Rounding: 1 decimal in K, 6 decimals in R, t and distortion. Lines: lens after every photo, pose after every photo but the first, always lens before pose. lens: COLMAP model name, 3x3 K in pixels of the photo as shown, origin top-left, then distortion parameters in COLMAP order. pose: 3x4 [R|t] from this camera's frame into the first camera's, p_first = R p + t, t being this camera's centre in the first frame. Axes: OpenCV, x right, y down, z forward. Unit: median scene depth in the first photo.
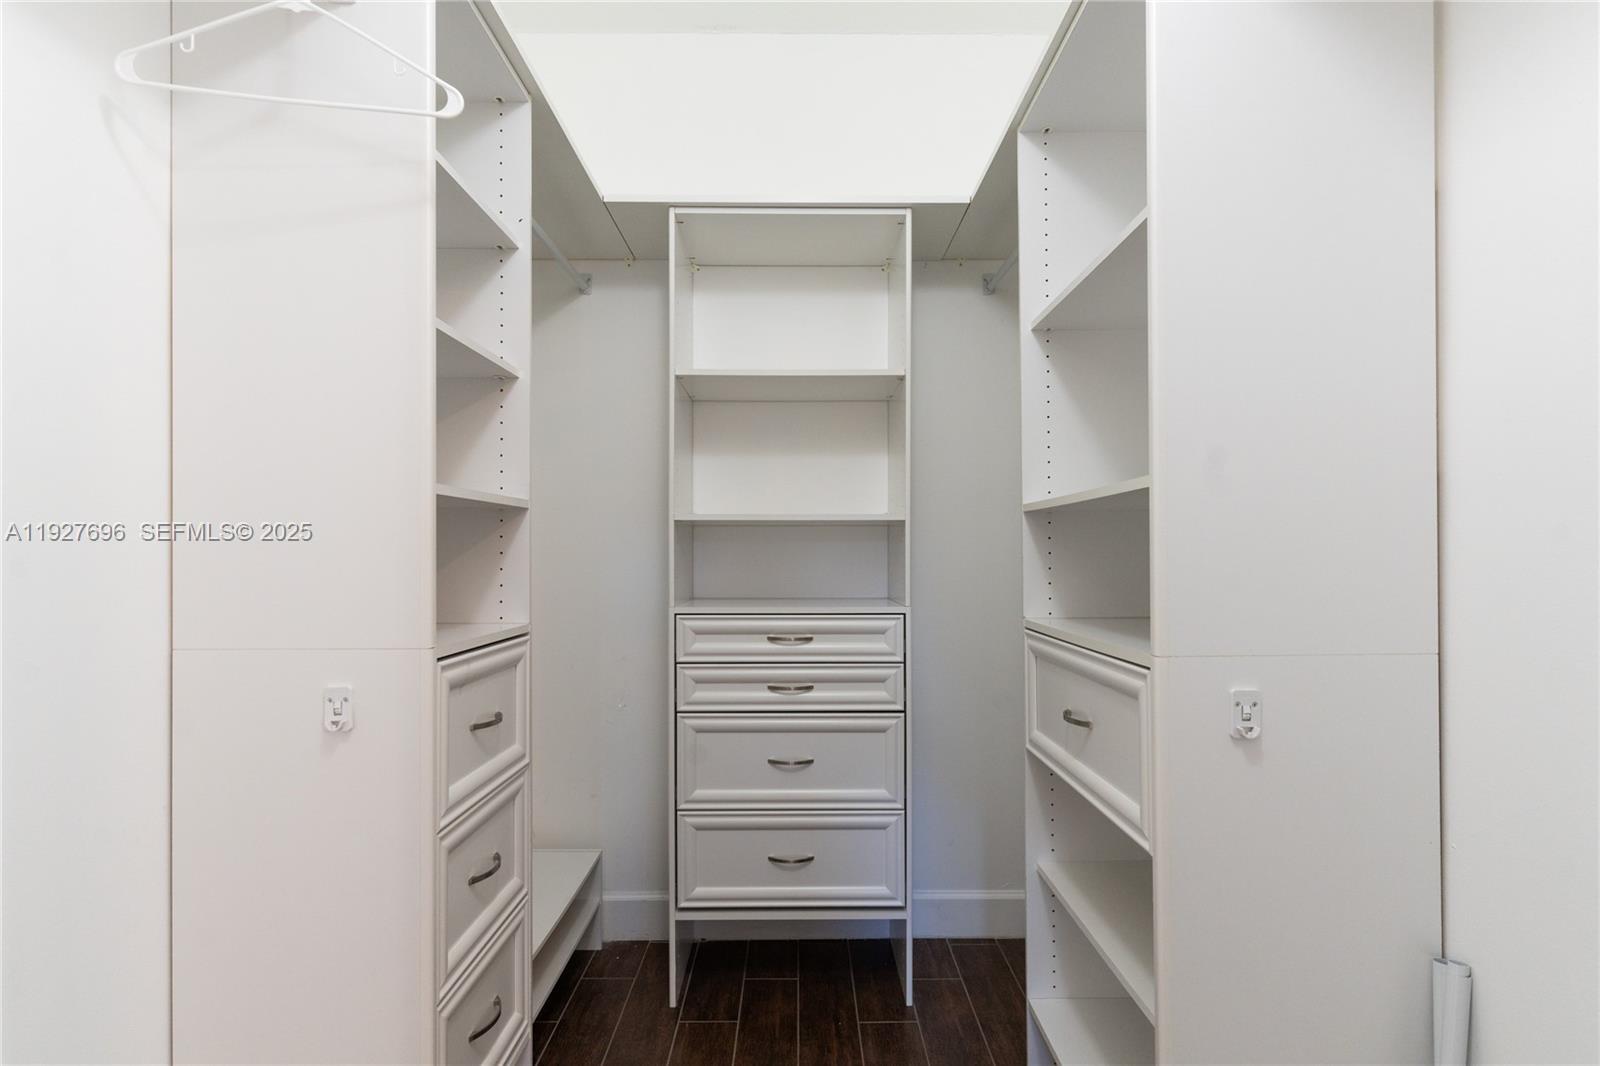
lens RADIAL K [[780.9, 0, 800.2], [0, 780.9, 538.7], [0, 0, 1]] dist [0.002743, 0.000144]
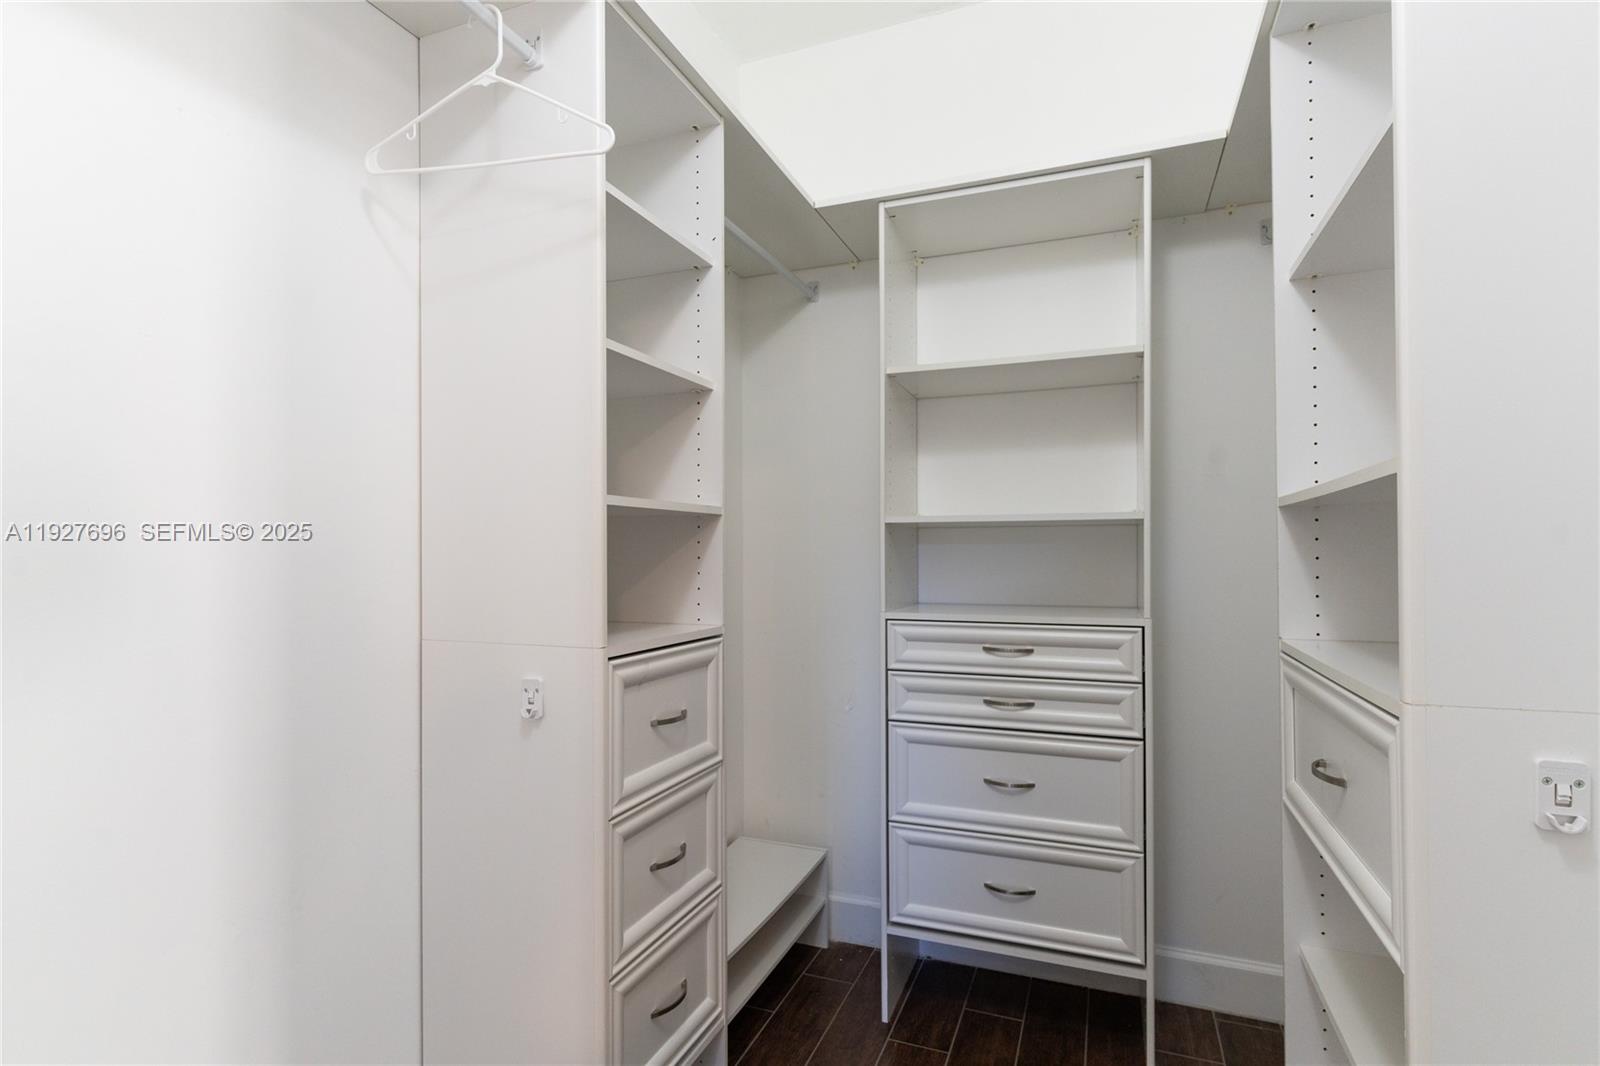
lens RADIAL K [[780.9, 0, 801.5], [0, 780.9, 539.9], [0, 0, 1]] dist [0.002743, 0.000144]
pose [[0.929669, -0.007842, -0.368312, 0.122386], [0.008598, 0.999963, 0.000411, -0.004774], [0.368296, -0.003549, 0.929702, 0.066791]]
